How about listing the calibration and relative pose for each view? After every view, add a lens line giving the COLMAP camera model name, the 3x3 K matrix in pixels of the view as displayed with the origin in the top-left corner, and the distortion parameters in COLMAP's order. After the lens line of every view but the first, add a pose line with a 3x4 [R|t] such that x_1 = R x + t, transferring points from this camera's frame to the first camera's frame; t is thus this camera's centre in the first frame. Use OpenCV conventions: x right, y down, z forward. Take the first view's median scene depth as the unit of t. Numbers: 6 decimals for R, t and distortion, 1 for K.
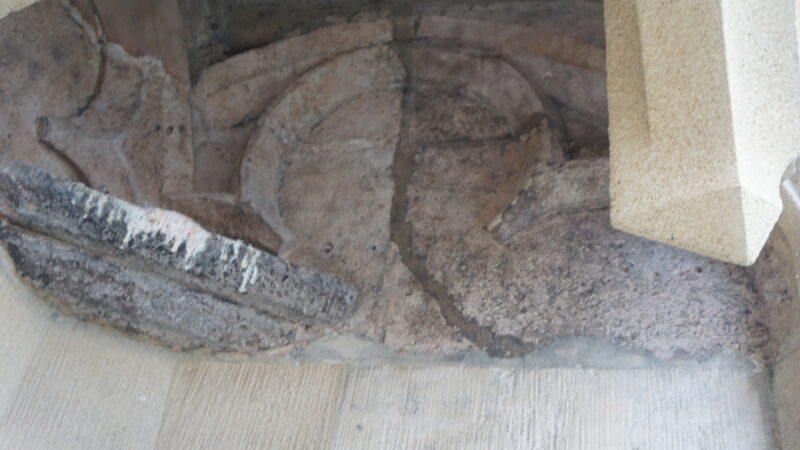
lens RADIAL K [[984.6, 0, 400.0], [0, 984.6, 225.0], [0, 0, 1]] dist [0.026670, 0.301381]
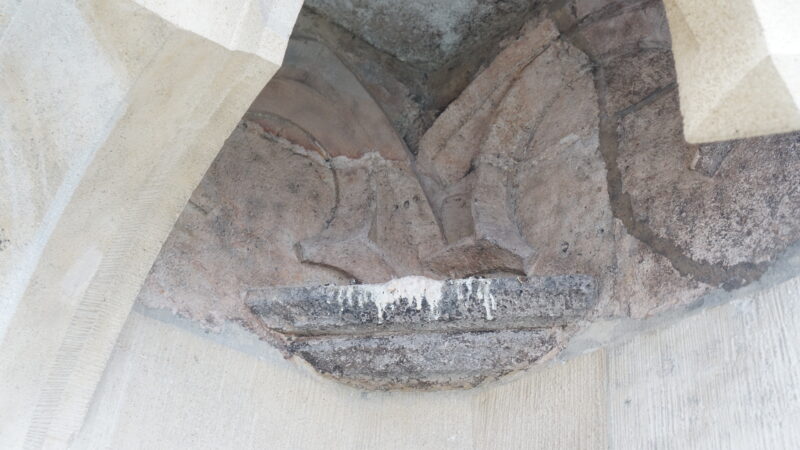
lens RADIAL K [[984.6, 0, 400.0], [0, 984.6, 225.0], [0, 0, 1]] dist [0.026670, 0.301381]
pose [[0.817022, -0.399569, -0.415715, 0.251716], [0.392634, 0.913521, -0.106382, 0.048346], [0.422271, -0.076308, 0.903252, -0.023539]]
